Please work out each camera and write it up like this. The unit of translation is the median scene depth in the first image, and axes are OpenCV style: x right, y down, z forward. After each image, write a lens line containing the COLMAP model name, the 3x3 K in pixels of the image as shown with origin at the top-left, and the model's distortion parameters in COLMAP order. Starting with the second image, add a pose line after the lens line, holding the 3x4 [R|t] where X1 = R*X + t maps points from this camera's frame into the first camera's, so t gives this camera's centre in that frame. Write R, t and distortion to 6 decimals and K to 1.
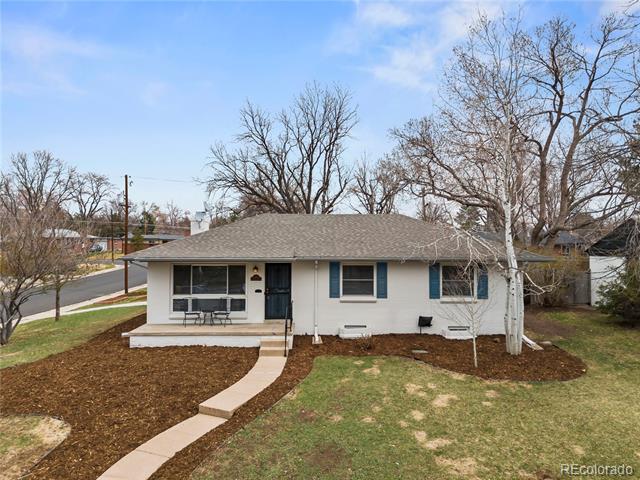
lens RADIAL K [[489.8, 0, 320.0], [0, 489.8, 240.0], [0, 0, 1]] dist [0.062161, -0.054455]
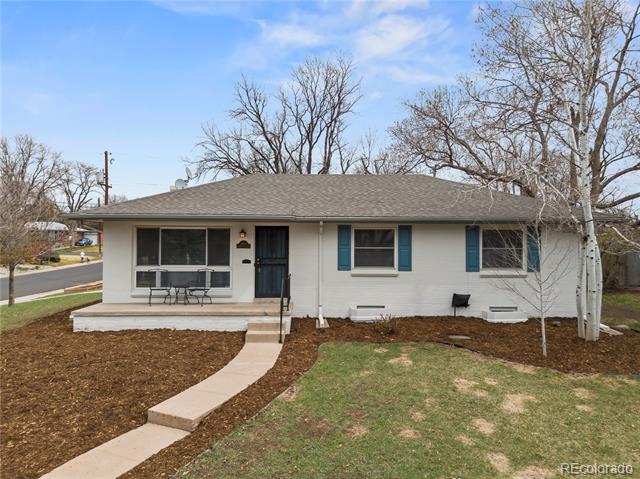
lens RADIAL K [[489.8, 0, 320.0], [0, 489.8, 239.5], [0, 0, 1]] dist [0.062161, -0.054455]
pose [[0.999989, 0.001544, 0.004420, -0.012528], [-0.001540, 0.999999, -0.000771, 0.070719], [-0.004421, 0.000764, 0.999990, 0.223901]]
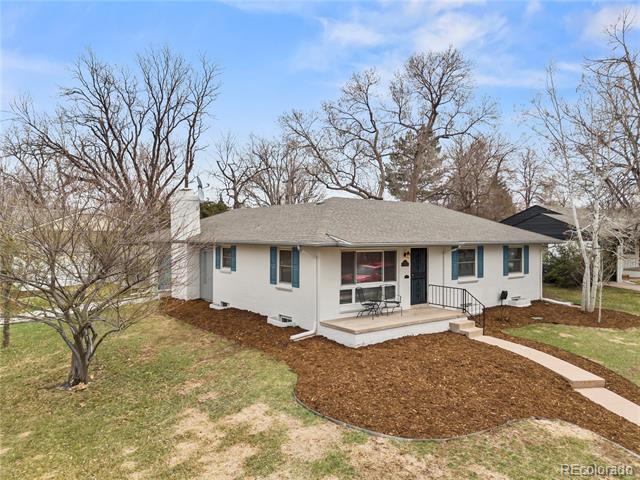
lens RADIAL K [[484.6, 0, 320.0], [0, 484.6, 240.0], [0, 0, 1]] dist [0.007424, 0.003483]
pose [[0.790778, -0.002598, 0.612097, -0.873457], [-0.015100, 0.999604, 0.023752, 0.010030], [-0.611916, -0.028025, 0.790426, 0.344625]]
